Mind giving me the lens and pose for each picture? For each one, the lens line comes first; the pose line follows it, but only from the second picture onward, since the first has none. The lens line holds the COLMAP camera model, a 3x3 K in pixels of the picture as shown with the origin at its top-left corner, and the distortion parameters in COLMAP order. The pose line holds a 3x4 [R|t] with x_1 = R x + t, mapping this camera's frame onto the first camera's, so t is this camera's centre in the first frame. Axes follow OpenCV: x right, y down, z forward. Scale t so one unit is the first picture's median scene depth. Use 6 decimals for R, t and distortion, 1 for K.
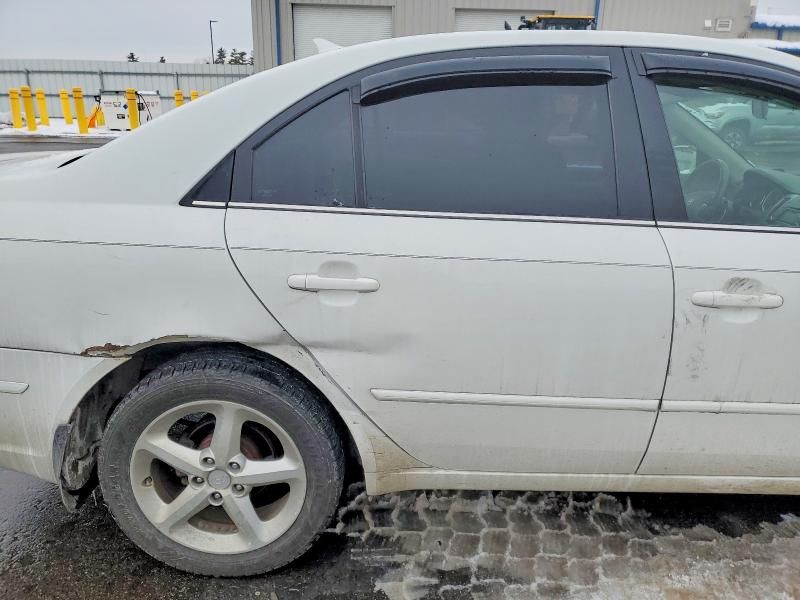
lens RADIAL K [[579.2, 0, 442.2], [0, 579.2, 310.3], [0, 0, 1]] dist [0.070900, -0.089391]
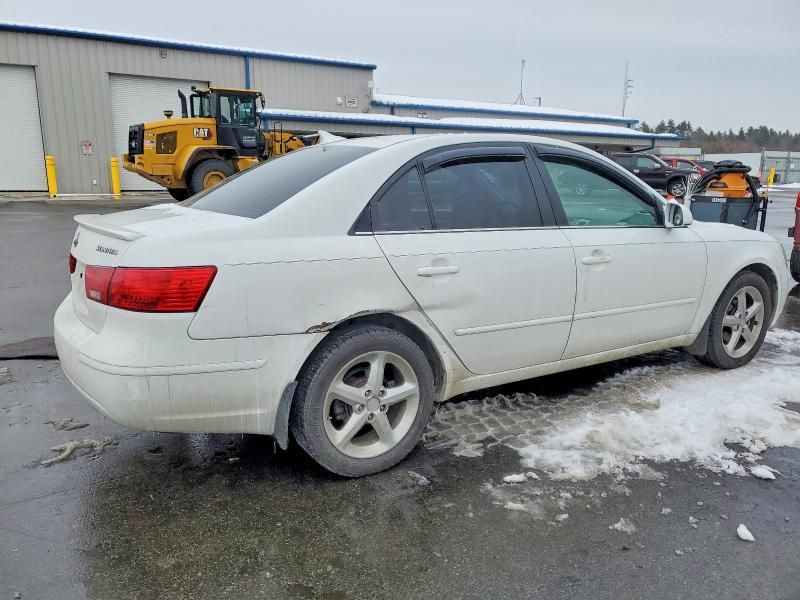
lens RADIAL K [[554.8, 0, 385.1], [0, 554.8, 298.0], [0, 0, 1]] dist [0.145748, -0.203675]
pose [[0.878773, -0.121741, 0.461451, -1.030188], [0.169797, 0.983404, -0.063913, 0.108414], [-0.446012, 0.134518, 0.884860, -0.400751]]
